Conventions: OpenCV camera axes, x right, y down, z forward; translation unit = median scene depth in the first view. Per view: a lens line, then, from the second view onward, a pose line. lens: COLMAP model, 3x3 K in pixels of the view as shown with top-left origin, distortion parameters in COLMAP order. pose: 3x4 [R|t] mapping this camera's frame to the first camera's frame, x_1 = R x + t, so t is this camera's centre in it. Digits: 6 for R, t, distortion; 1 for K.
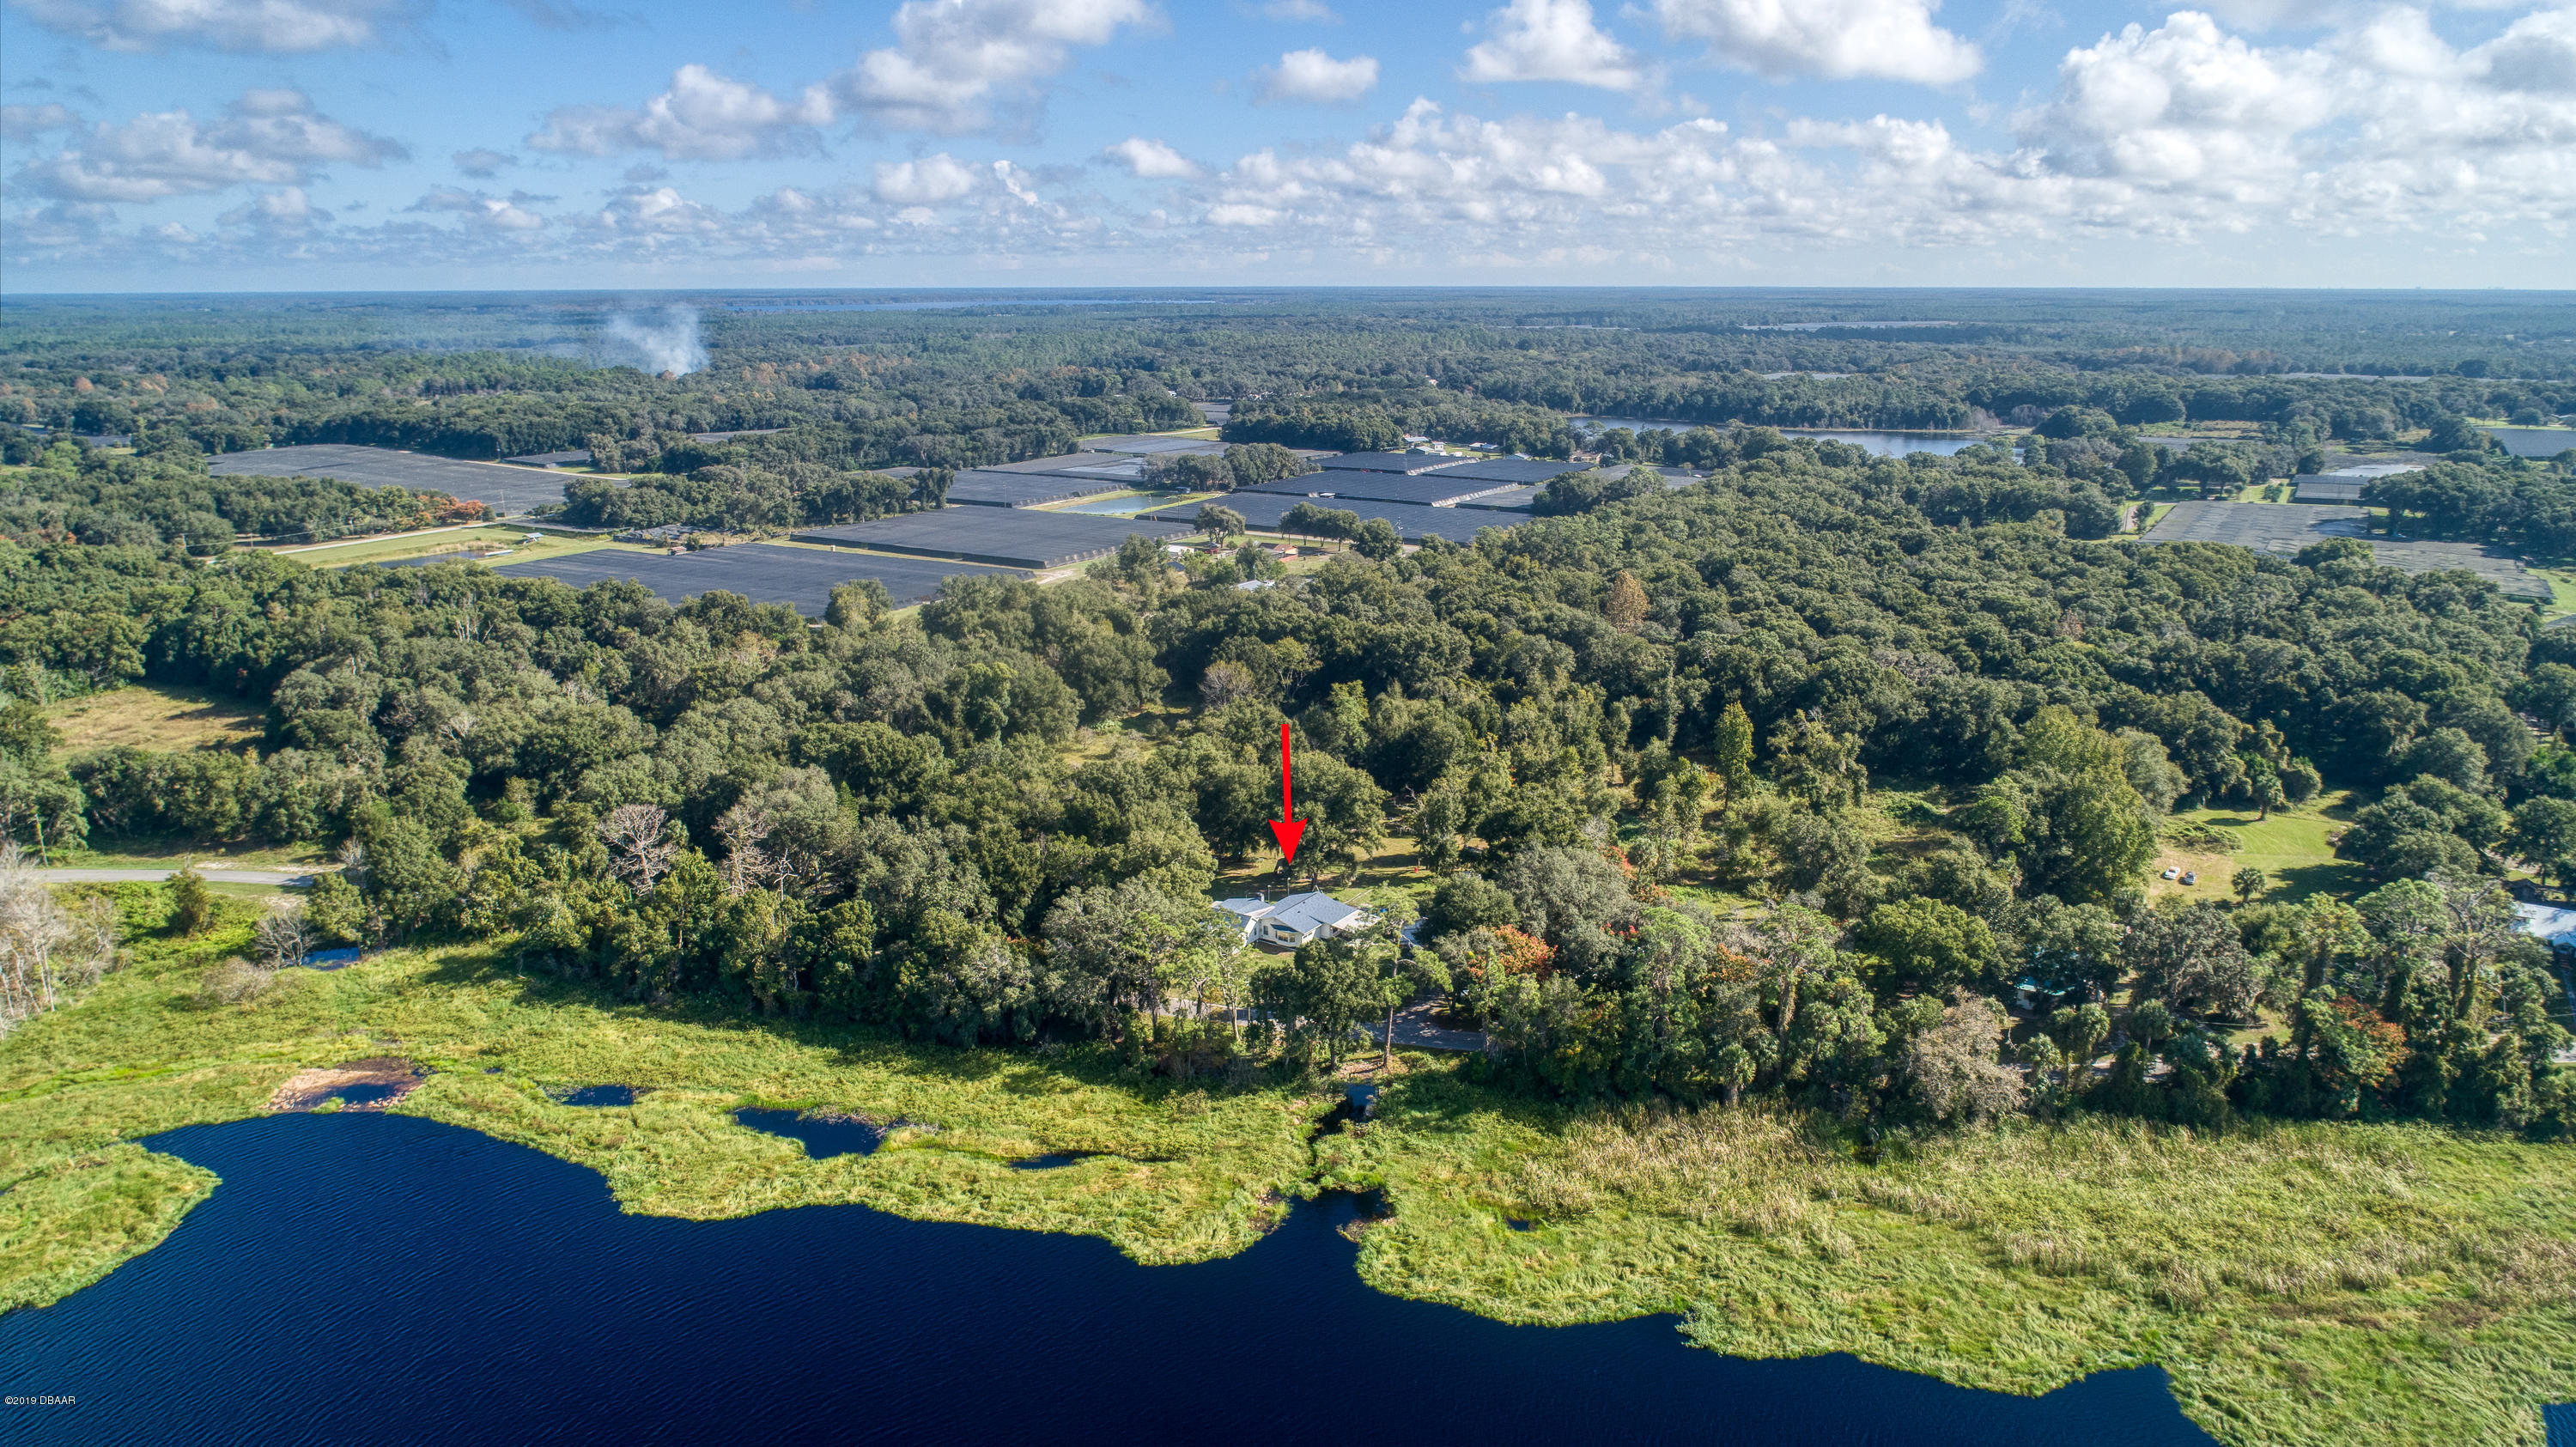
lens RADIAL K [[1715.3, 0, 1280.4], [0, 1715.3, 722.4], [0, 0, 1]] dist [-0.015823, 0.004534]
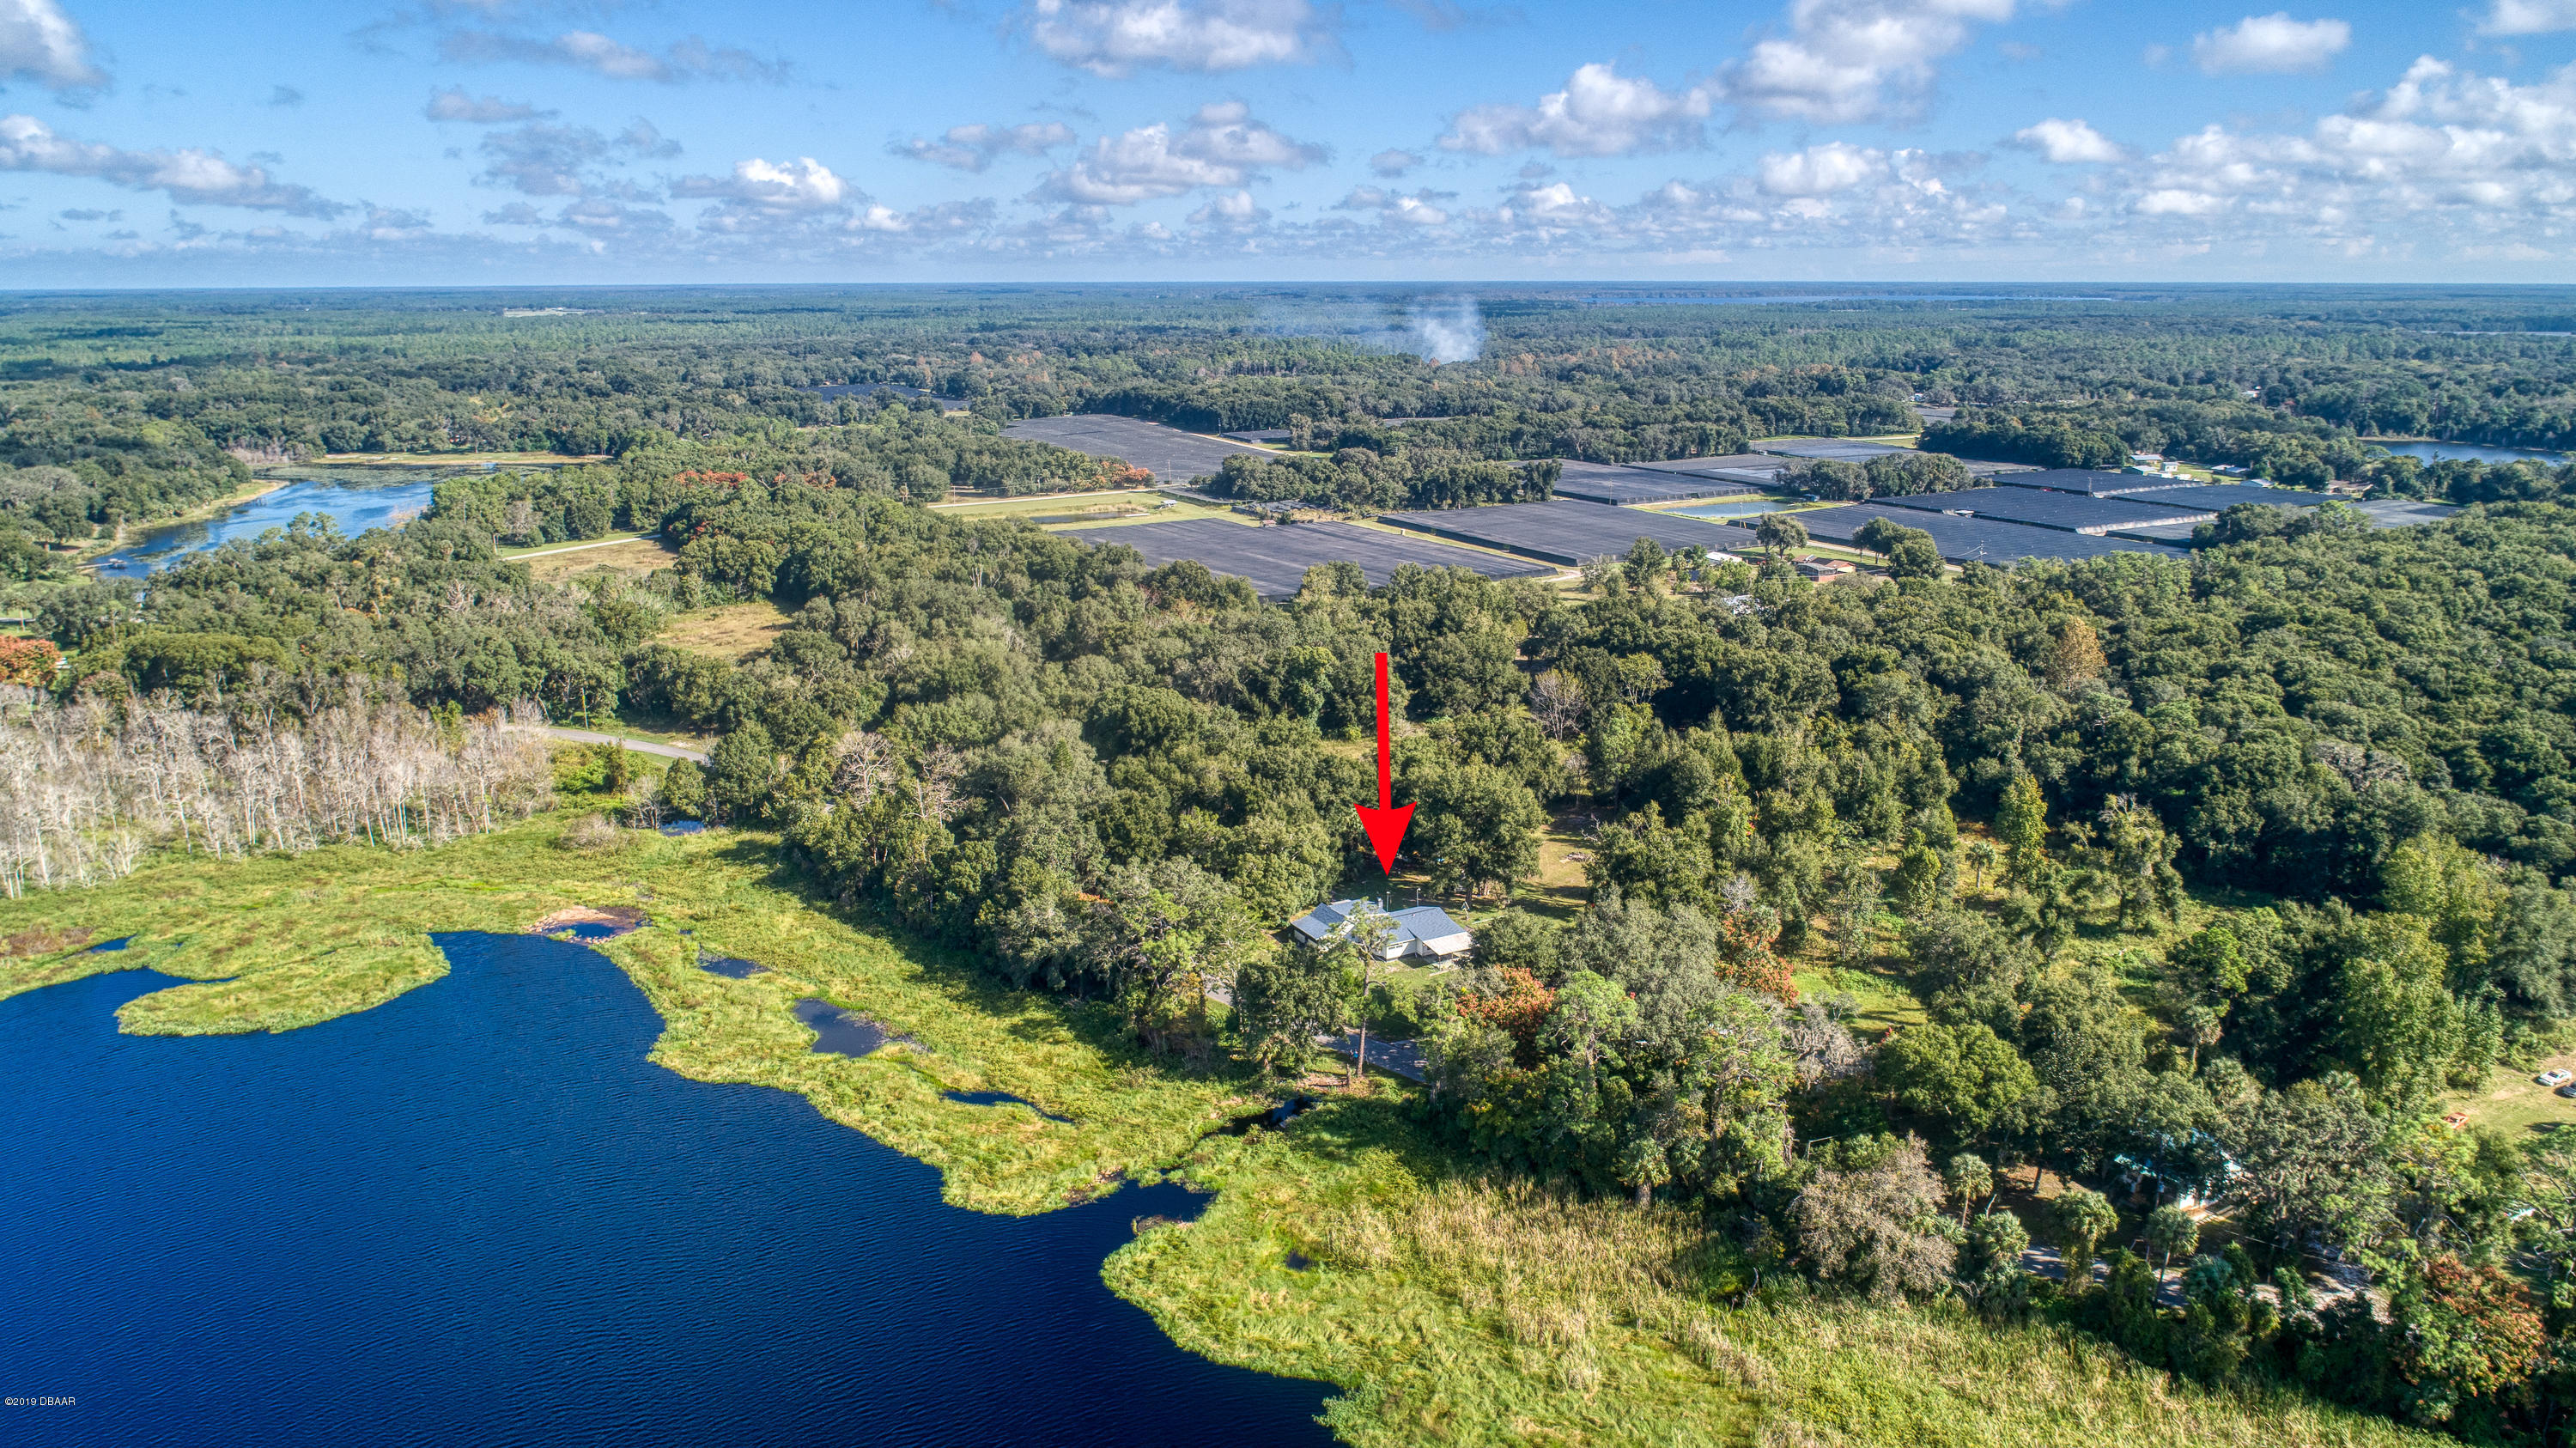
lens RADIAL K [[1715.4, 0, 1280.4], [0, 1715.4, 722.9], [0, 0, 1]] dist [-0.015823, 0.004534]
pose [[0.885020, 0.118094, -0.450326, 0.261199], [-0.116284, 0.992707, 0.031796, -0.018046], [0.450796, 0.024225, 0.892298, 0.064413]]
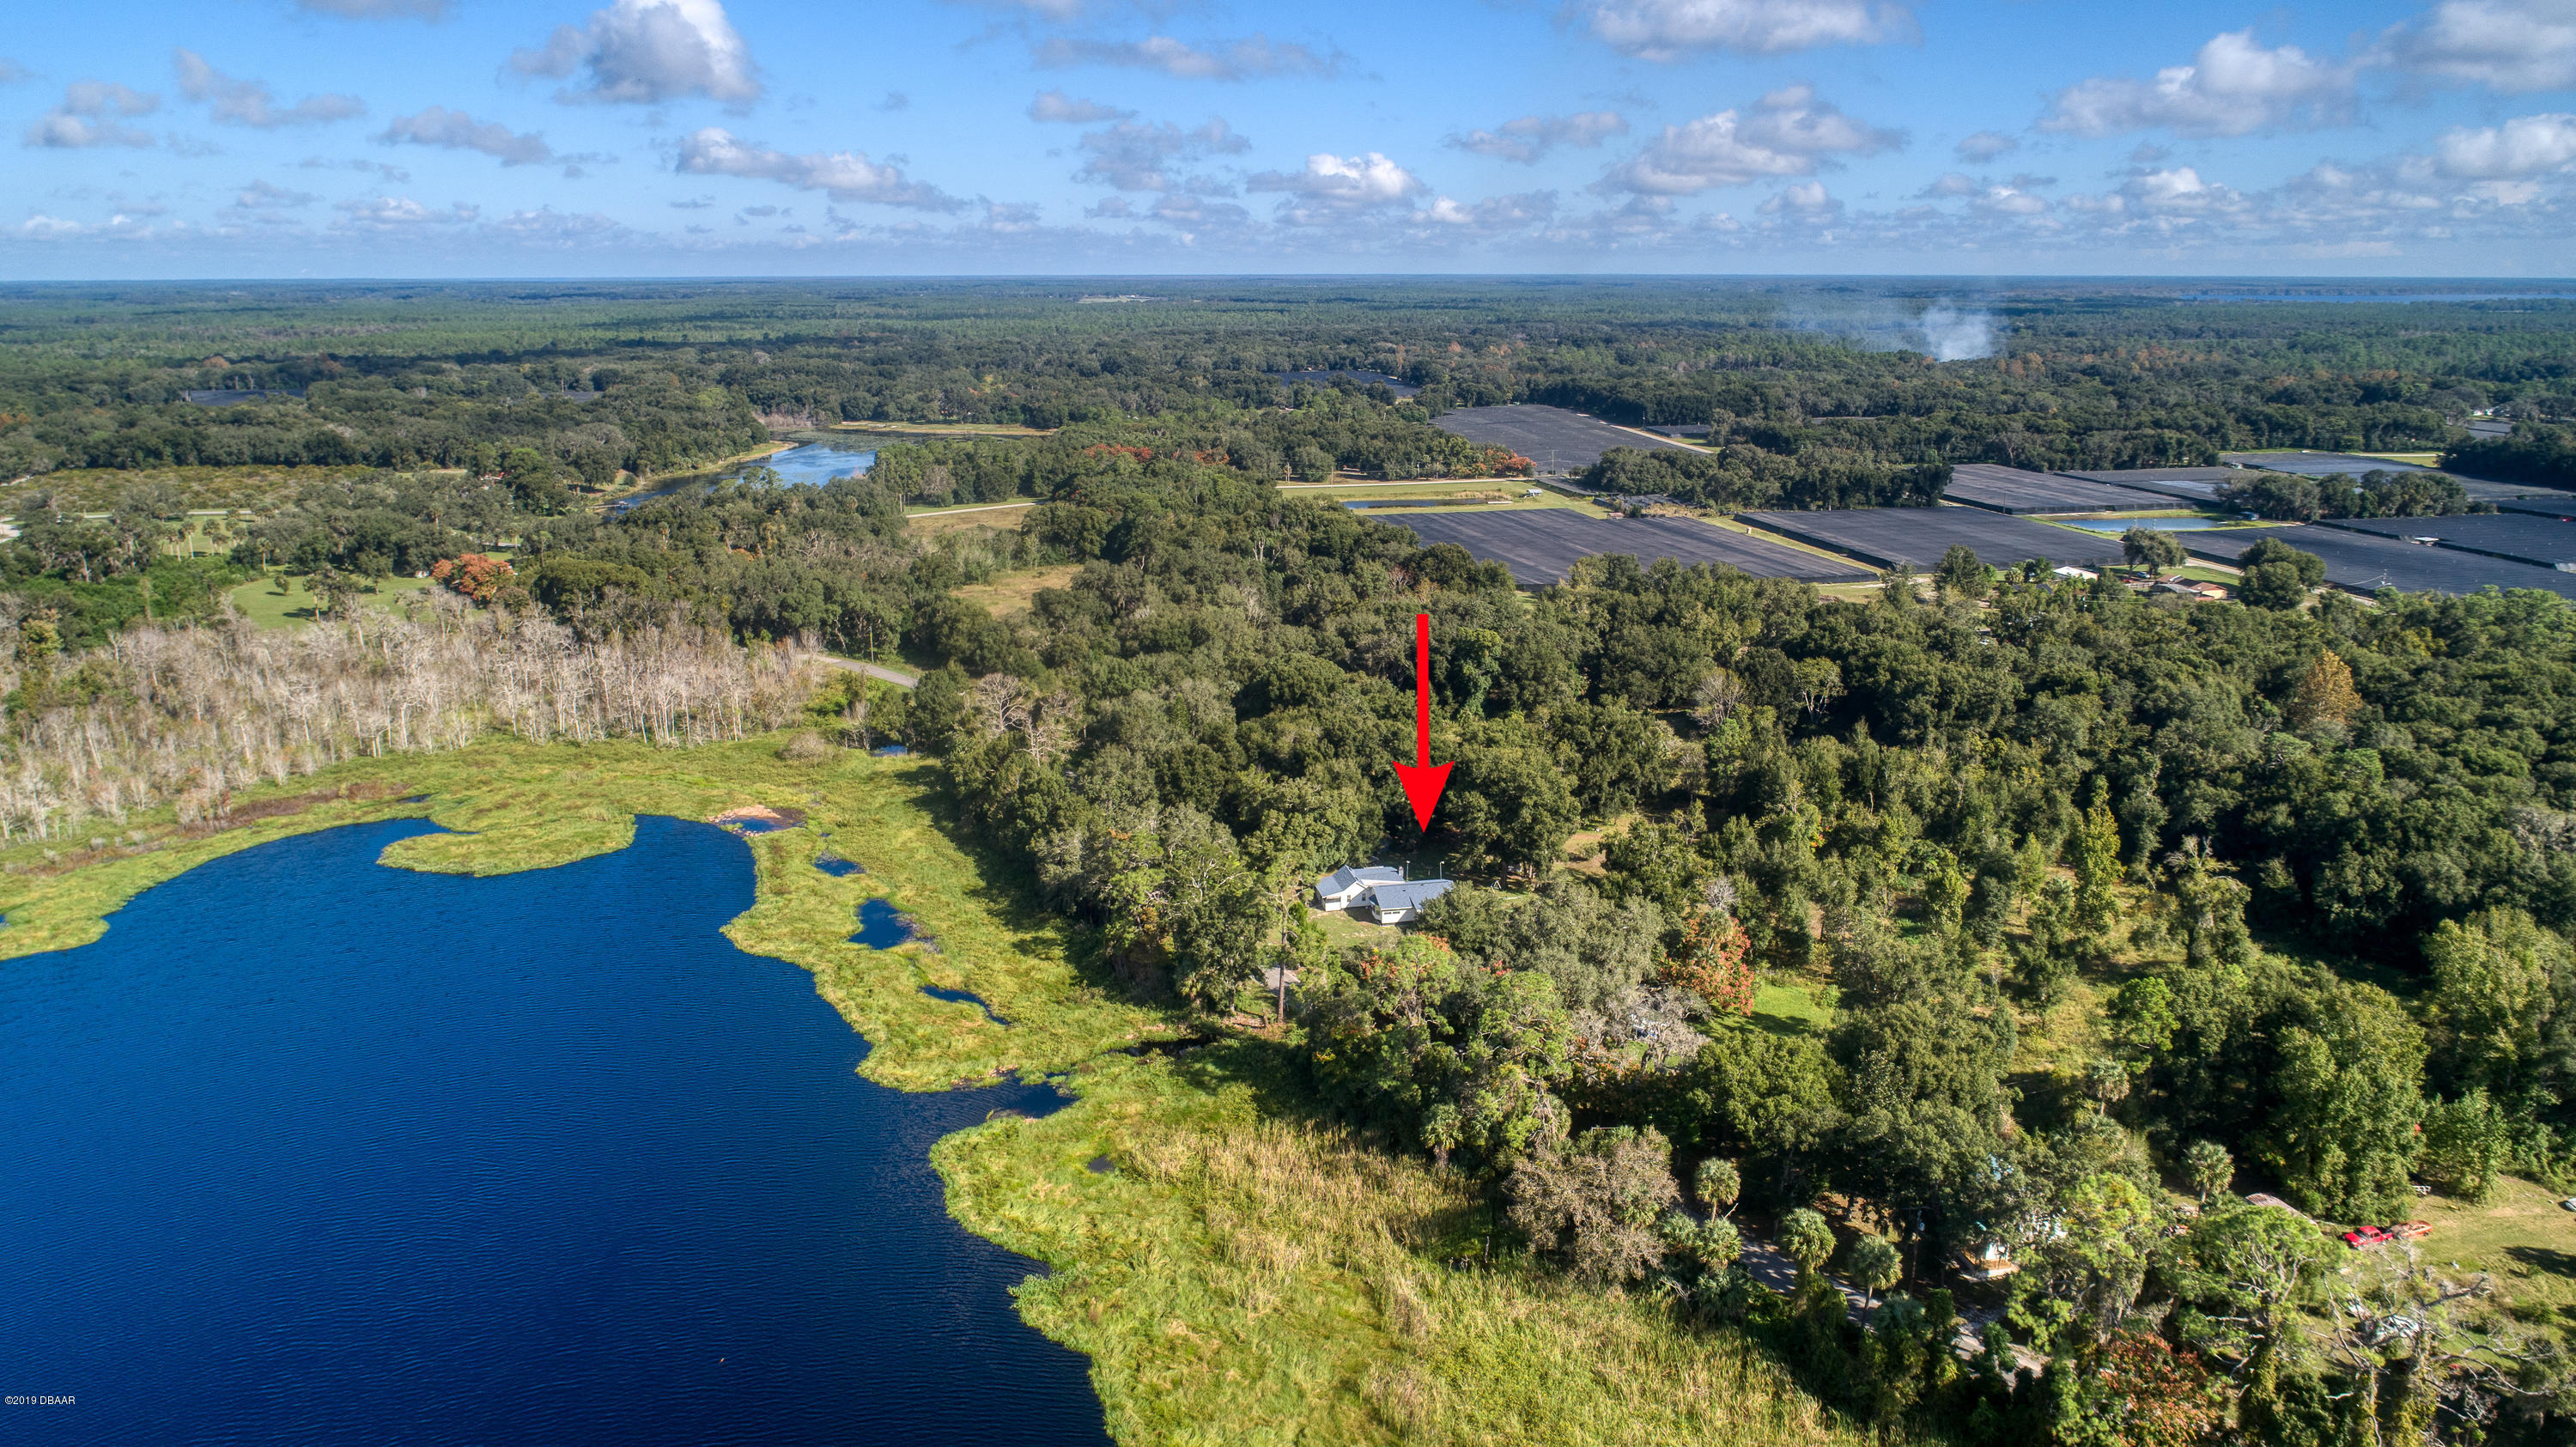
lens RADIAL K [[1715.3, 0, 1280.4], [0, 1715.3, 722.4], [0, 0, 1]] dist [-0.015823, 0.004534]
pose [[0.699894, 0.185090, -0.689848, 0.440798], [-0.179448, 0.980428, 0.080992, -0.038352], [0.691337, 0.067106, 0.719410, 0.149566]]
